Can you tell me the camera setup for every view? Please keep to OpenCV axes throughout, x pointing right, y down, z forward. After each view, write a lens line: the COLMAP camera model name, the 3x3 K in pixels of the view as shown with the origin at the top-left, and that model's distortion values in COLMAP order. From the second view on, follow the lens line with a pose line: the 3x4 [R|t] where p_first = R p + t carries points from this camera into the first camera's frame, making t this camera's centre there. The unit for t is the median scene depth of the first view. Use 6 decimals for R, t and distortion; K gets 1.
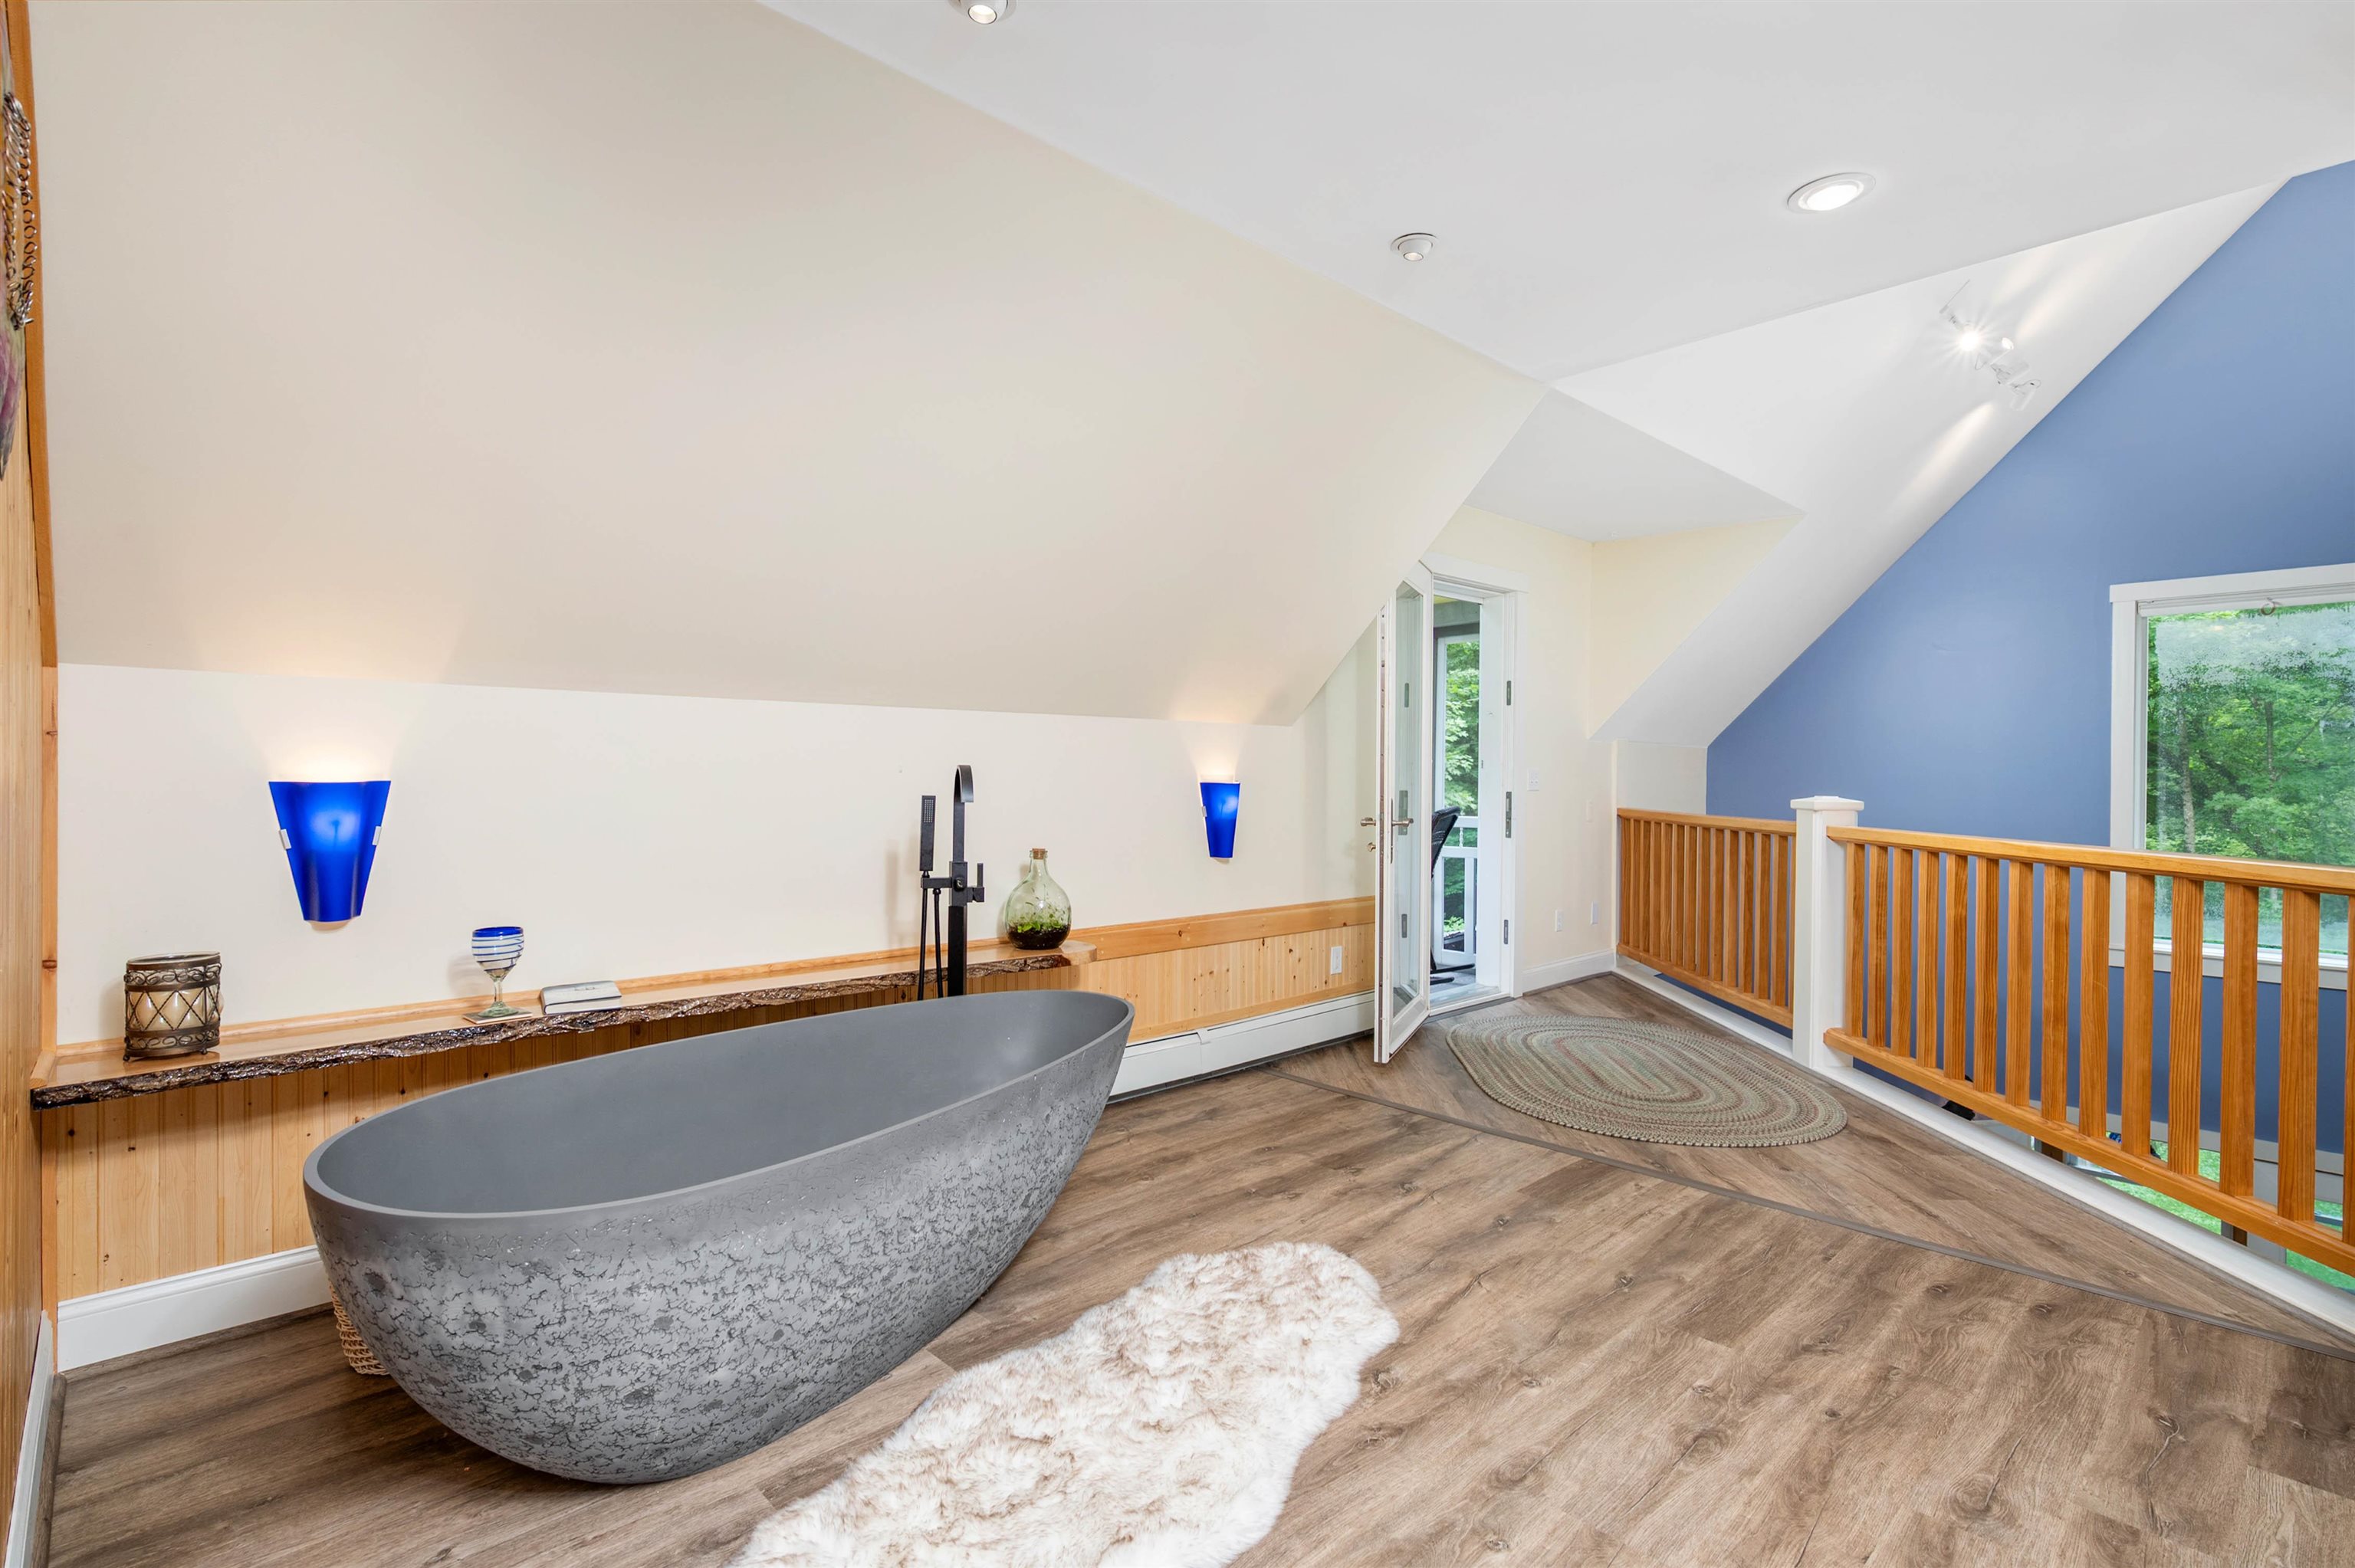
lens RADIAL K [[1114.9, 0, 1180.1], [0, 1114.9, 806.2], [0, 0, 1]] dist [0.002233, -0.000413]
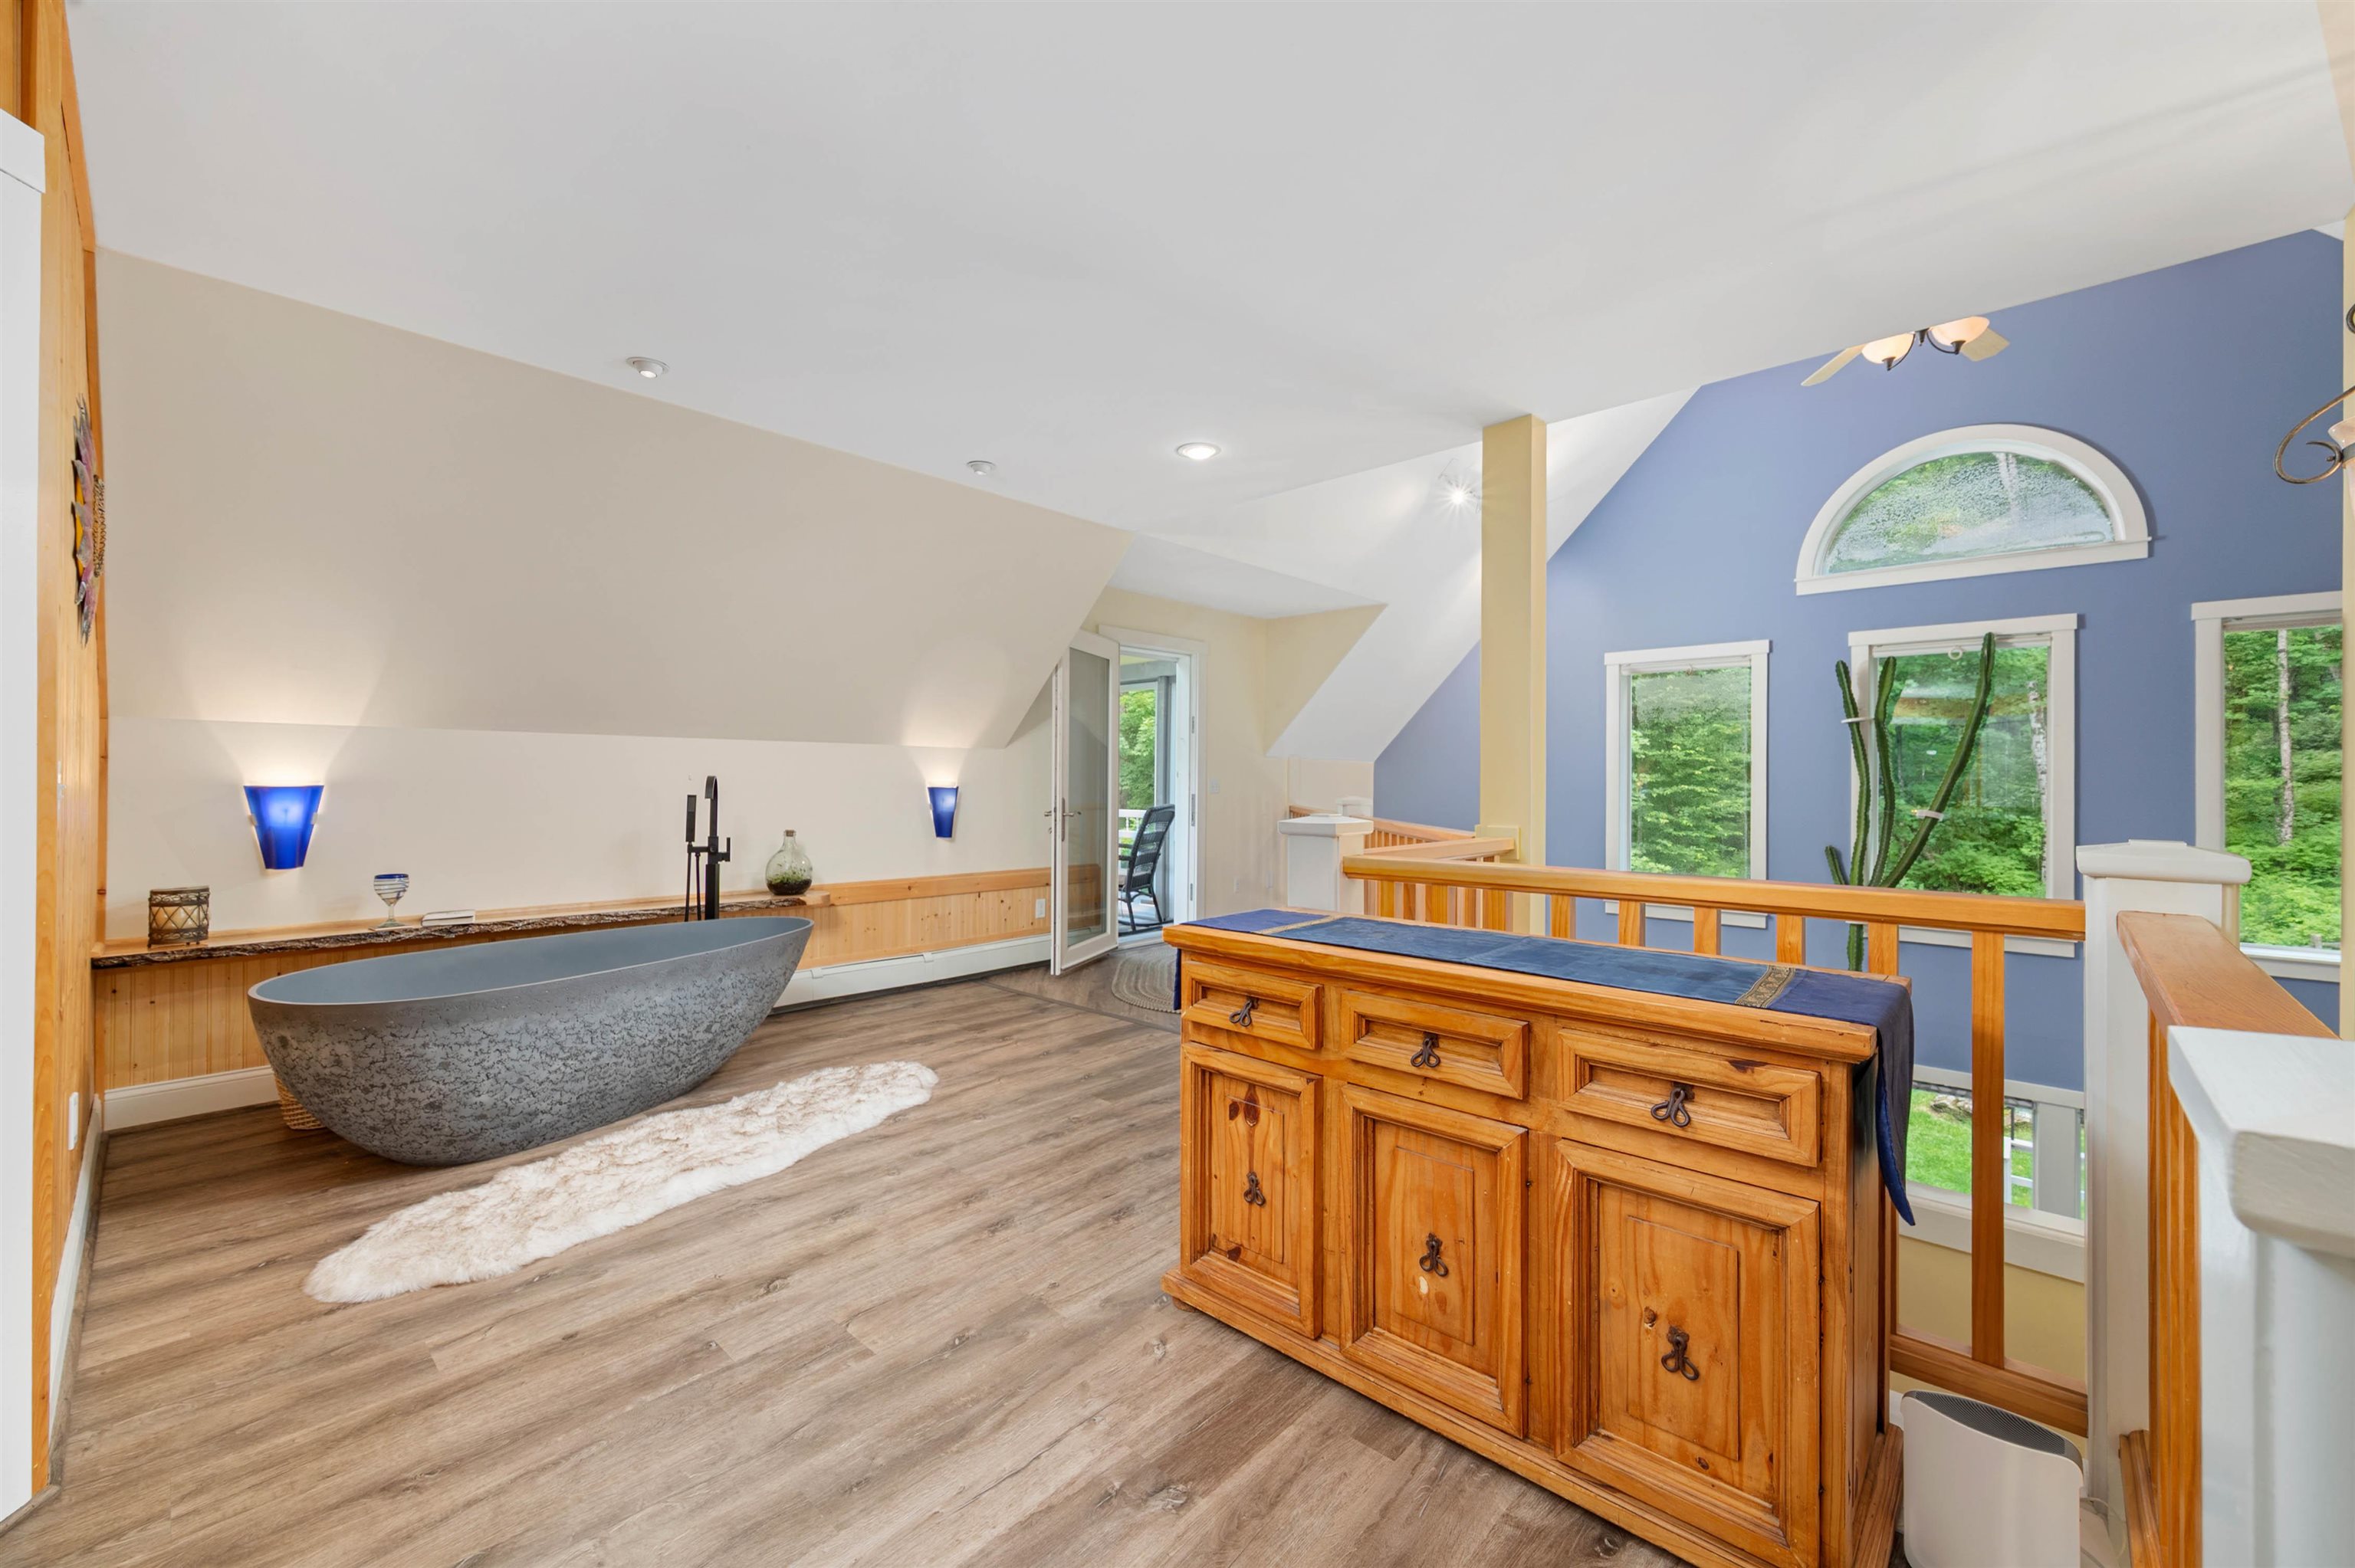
lens RADIAL K [[940.0, 0, 1176.2], [0, 940.0, 794.3], [0, 0, 1]] dist [0.002172, 0.000548]
pose [[0.997857, -0.000949, 0.065427, 0.523071], [0.001944, 0.999884, -0.015139, 0.016140], [-0.065405, 0.015234, 0.997742, -0.539571]]
